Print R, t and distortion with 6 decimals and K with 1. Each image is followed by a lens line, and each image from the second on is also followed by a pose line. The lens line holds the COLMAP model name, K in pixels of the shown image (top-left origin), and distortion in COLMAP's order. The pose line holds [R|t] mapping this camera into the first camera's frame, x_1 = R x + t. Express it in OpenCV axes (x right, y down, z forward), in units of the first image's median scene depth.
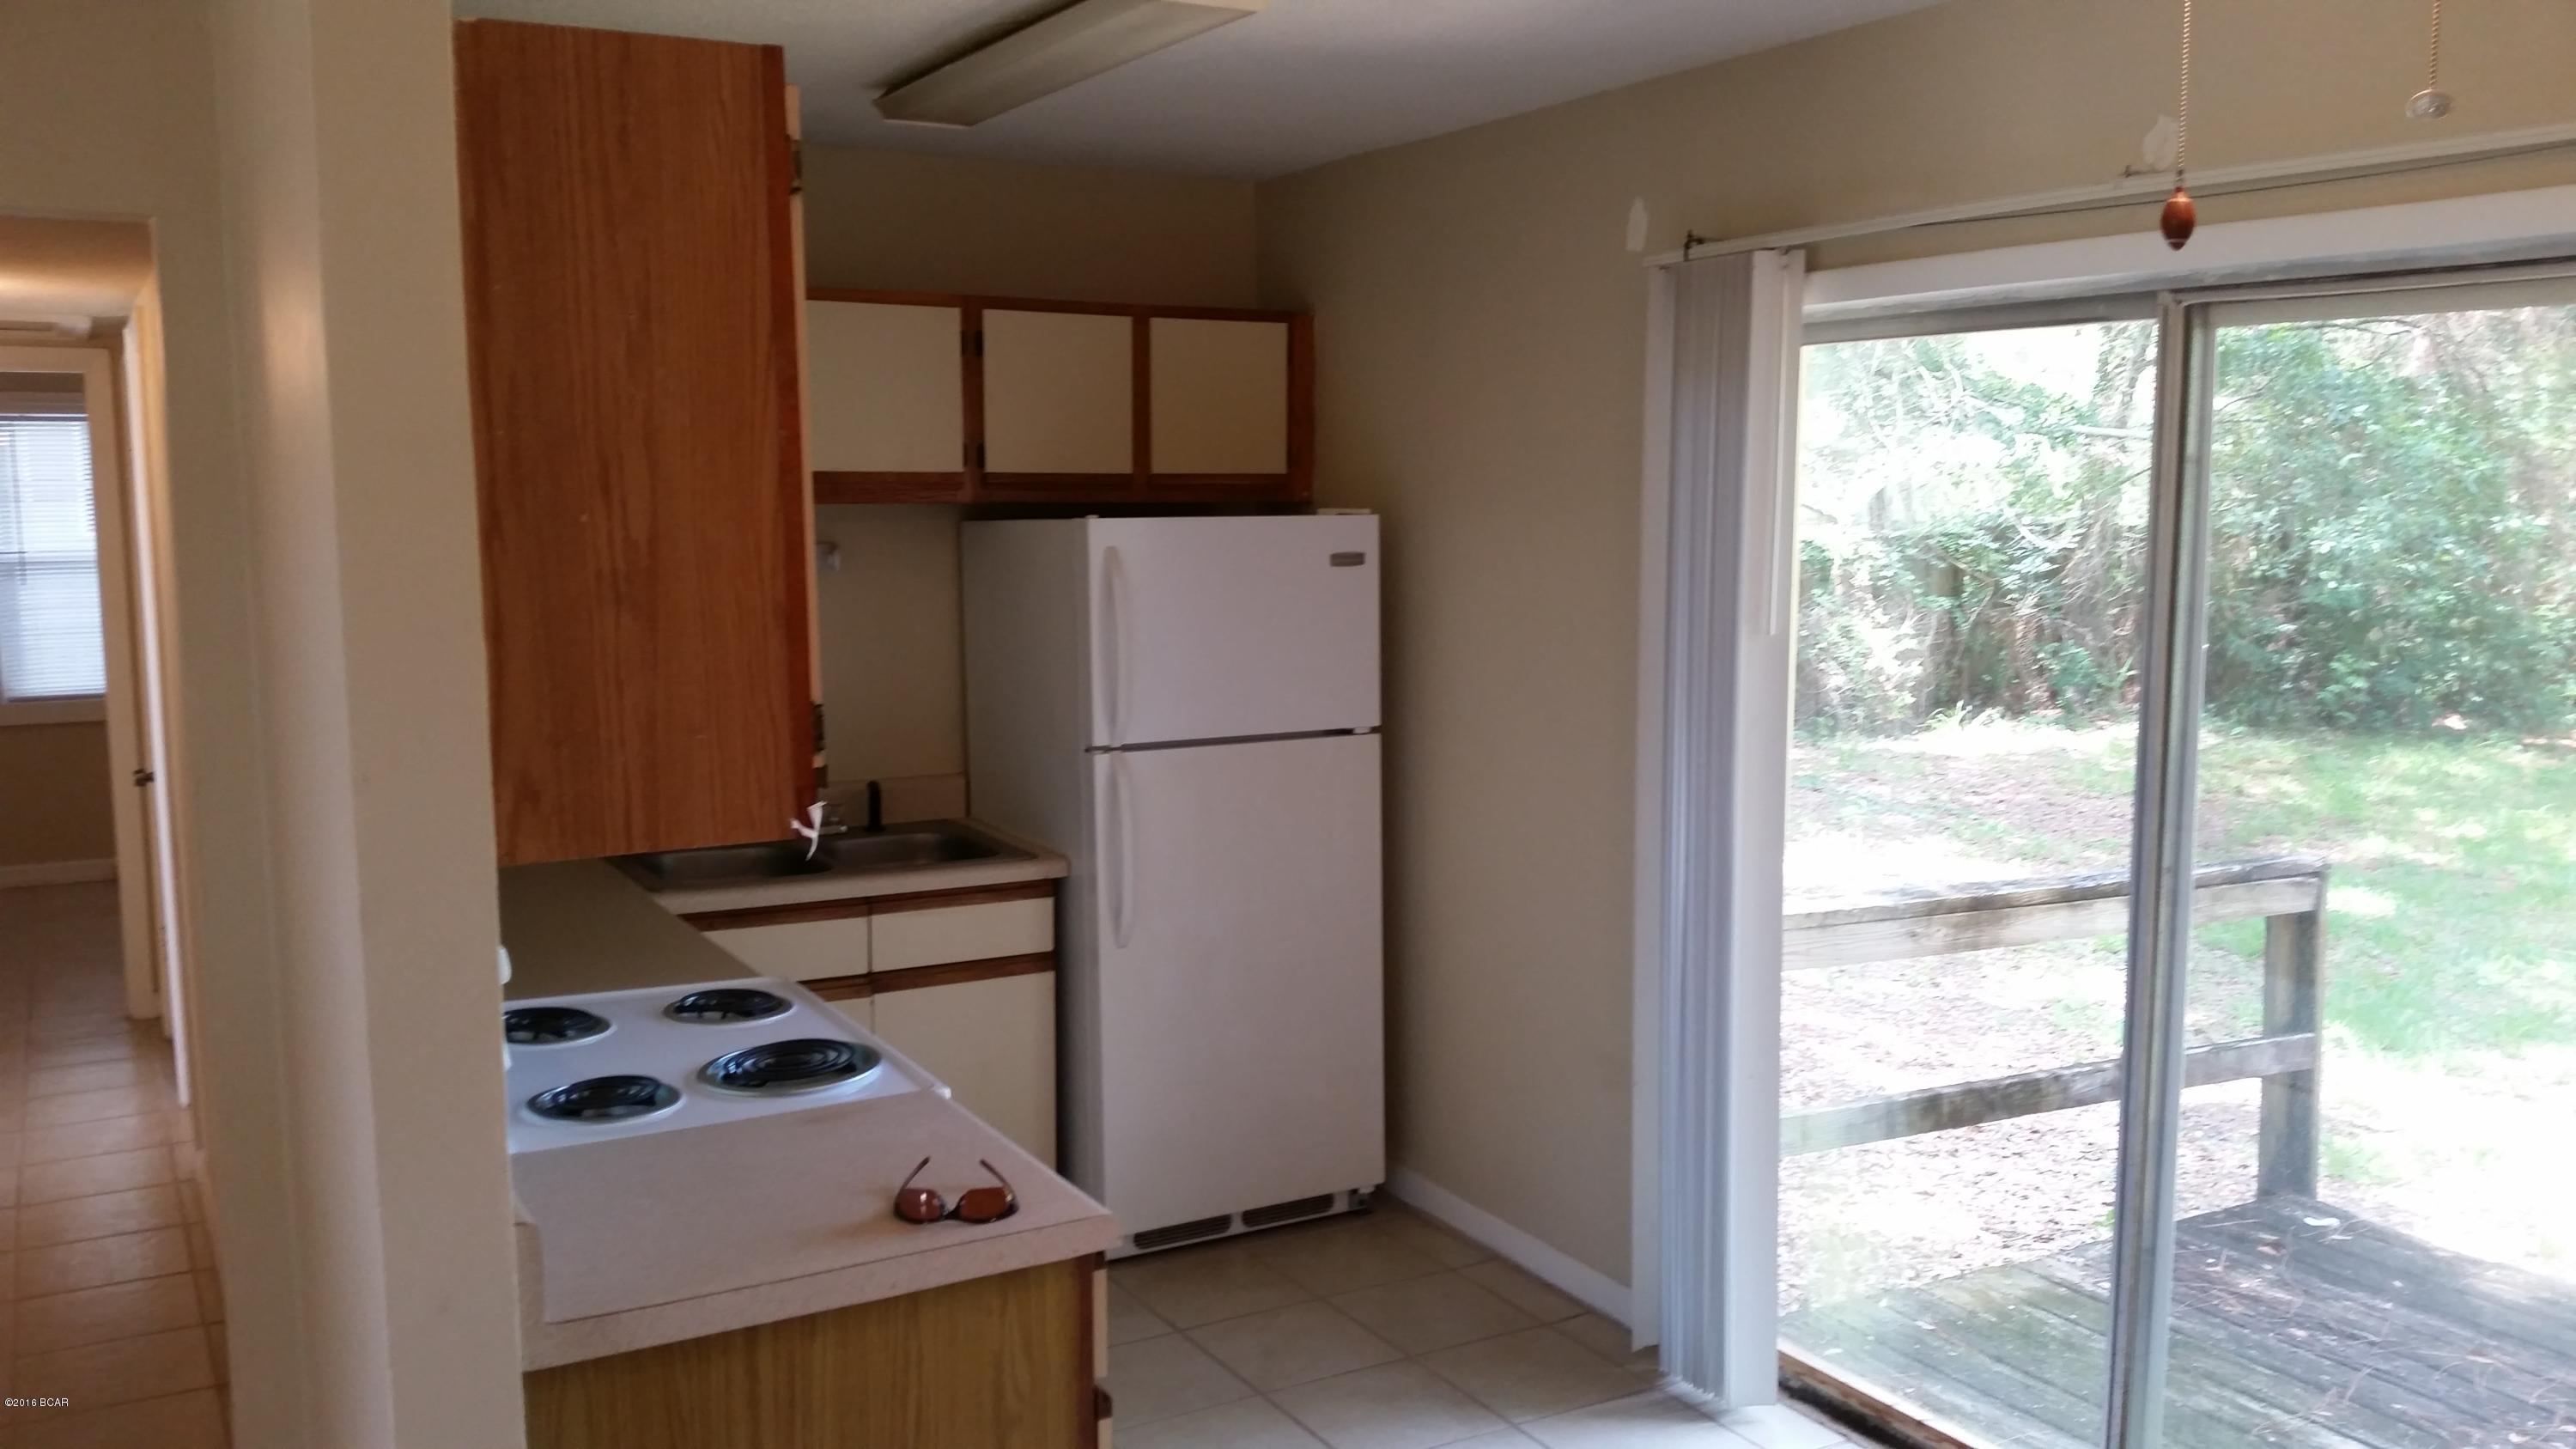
lens RADIAL K [[2102.4, 0, 1244.5], [0, 2102.4, 772.8], [0, 0, 1]] dist [0.118742, 0.002981]
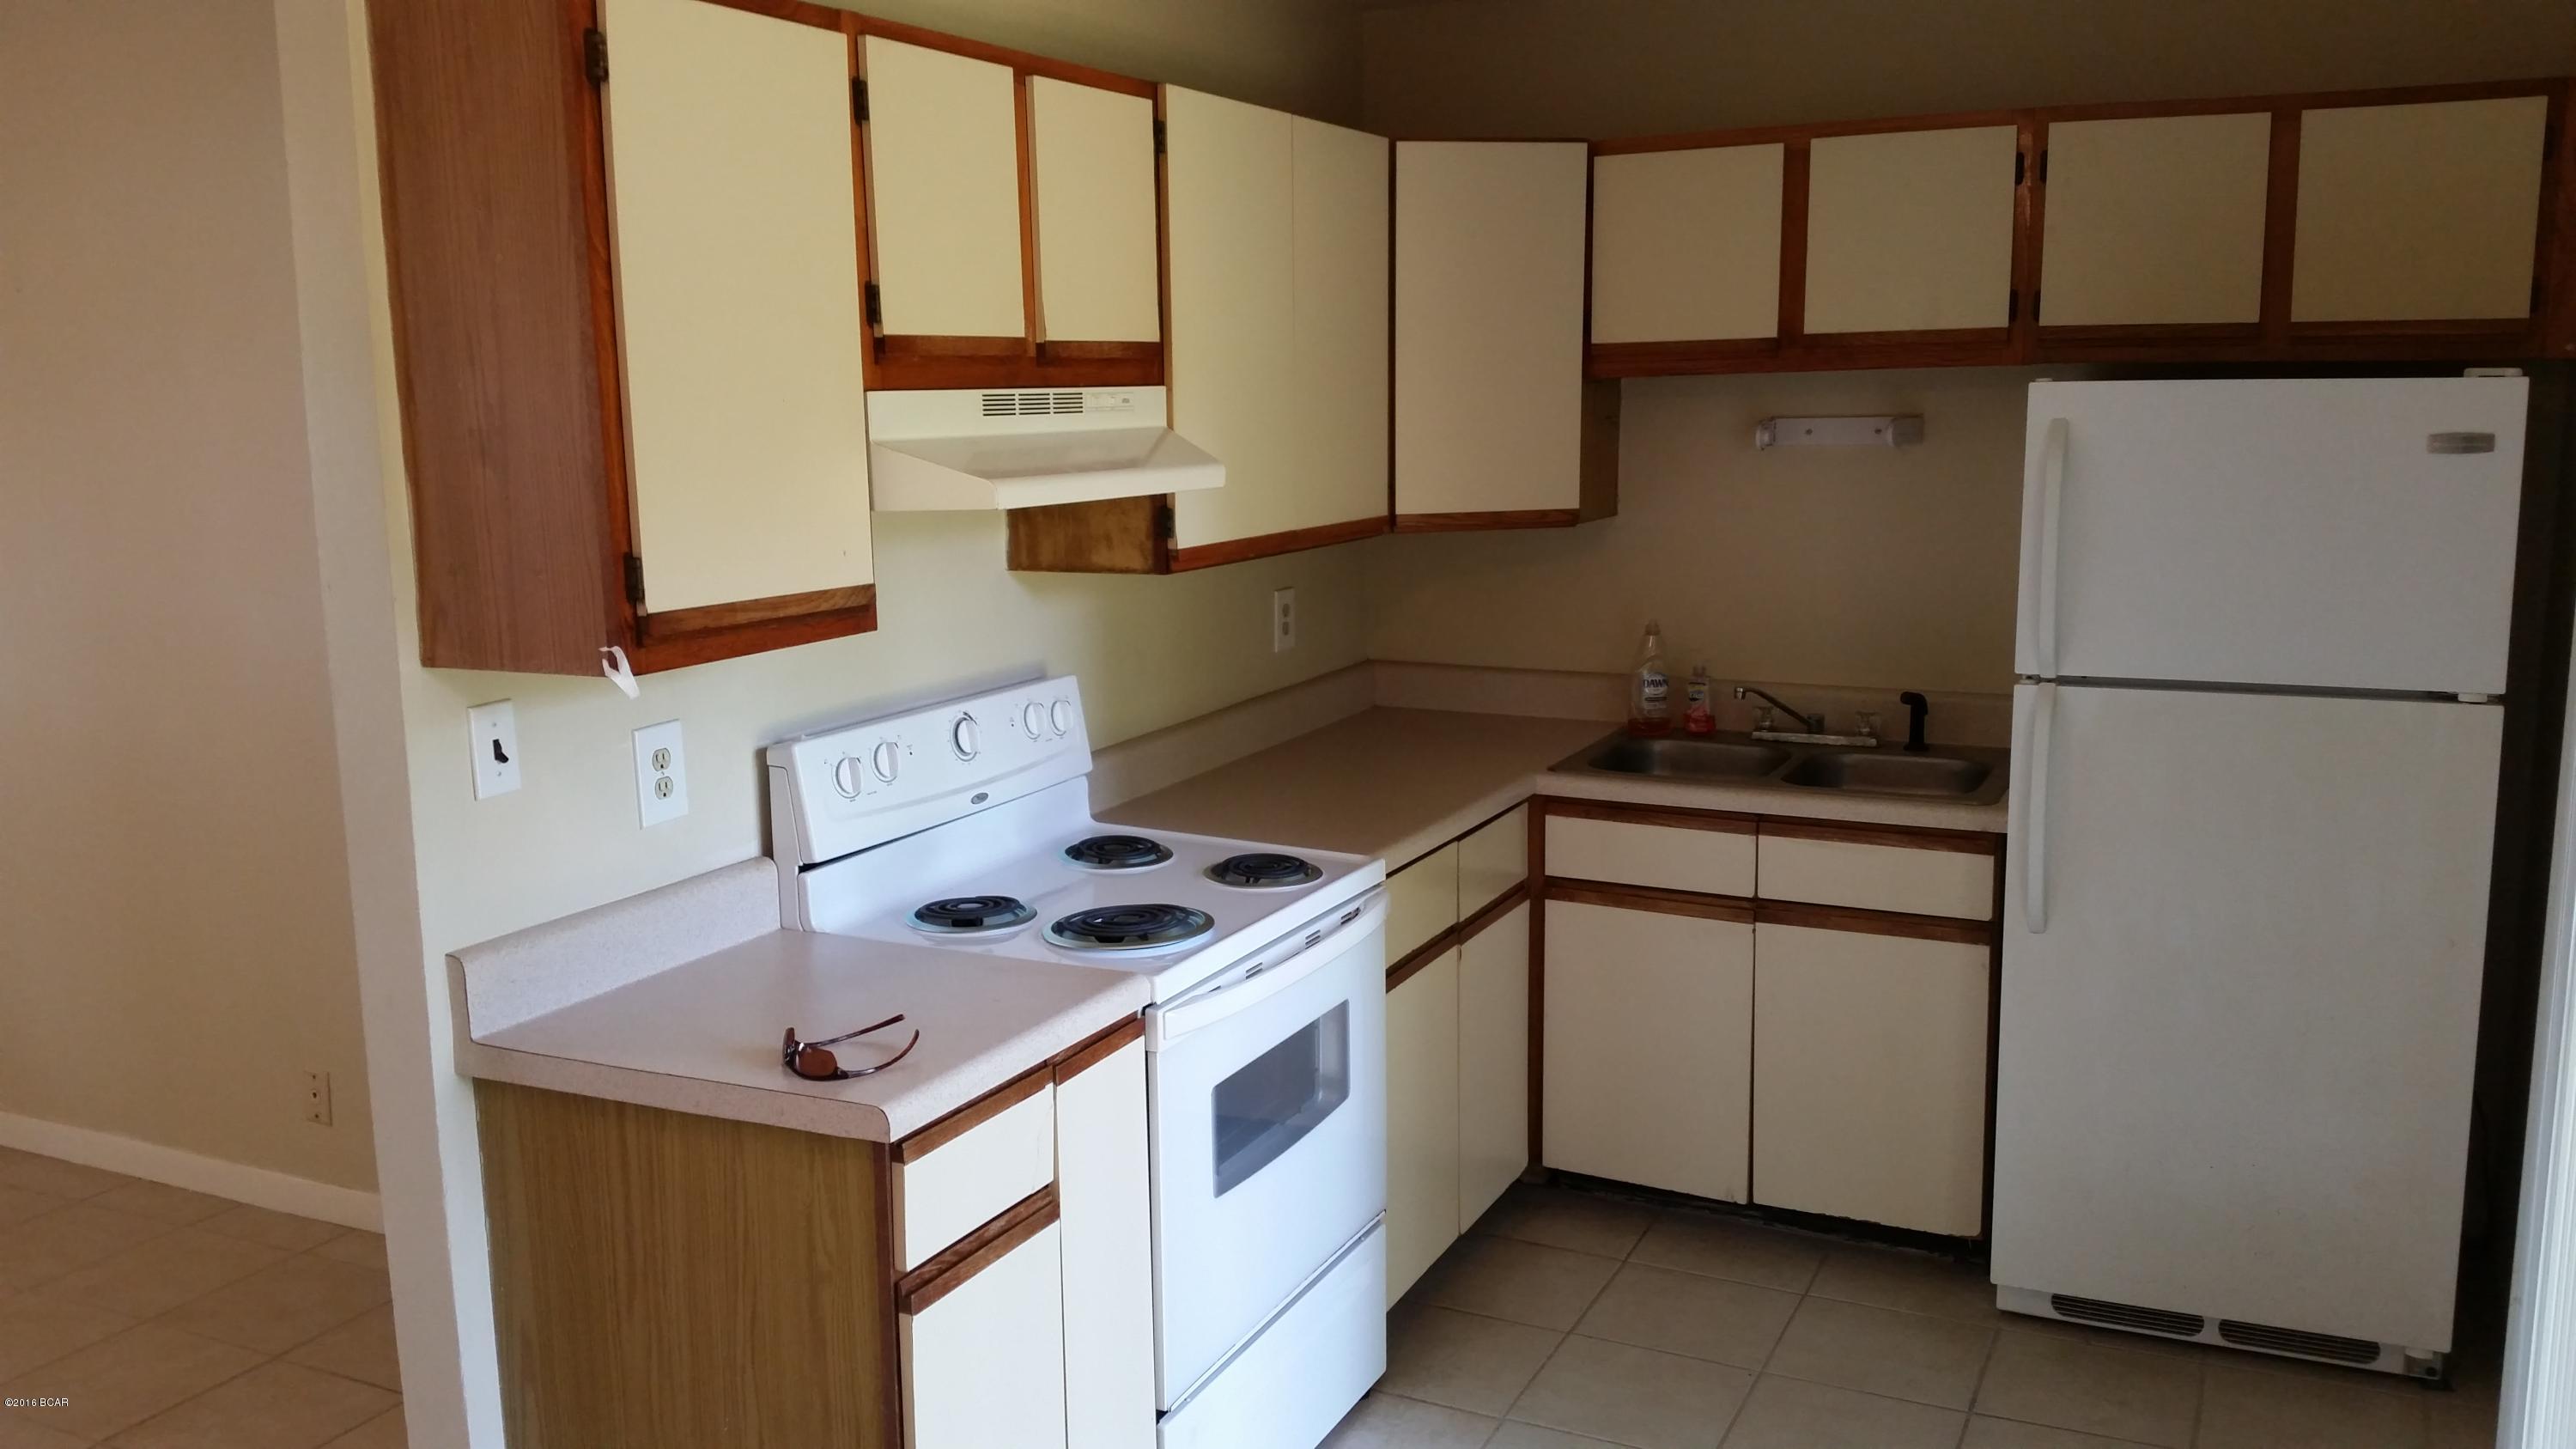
lens RADIAL K [[2142.6, 0, 1282.5], [0, 2142.6, 774.4], [0, 0, 1]] dist [0.077766, -0.177329]
pose [[0.566990, 0.145021, -0.810858, 0.432999], [-0.097868, 0.989268, 0.108495, -0.035910], [0.817890, 0.017841, 0.575098, 0.306498]]
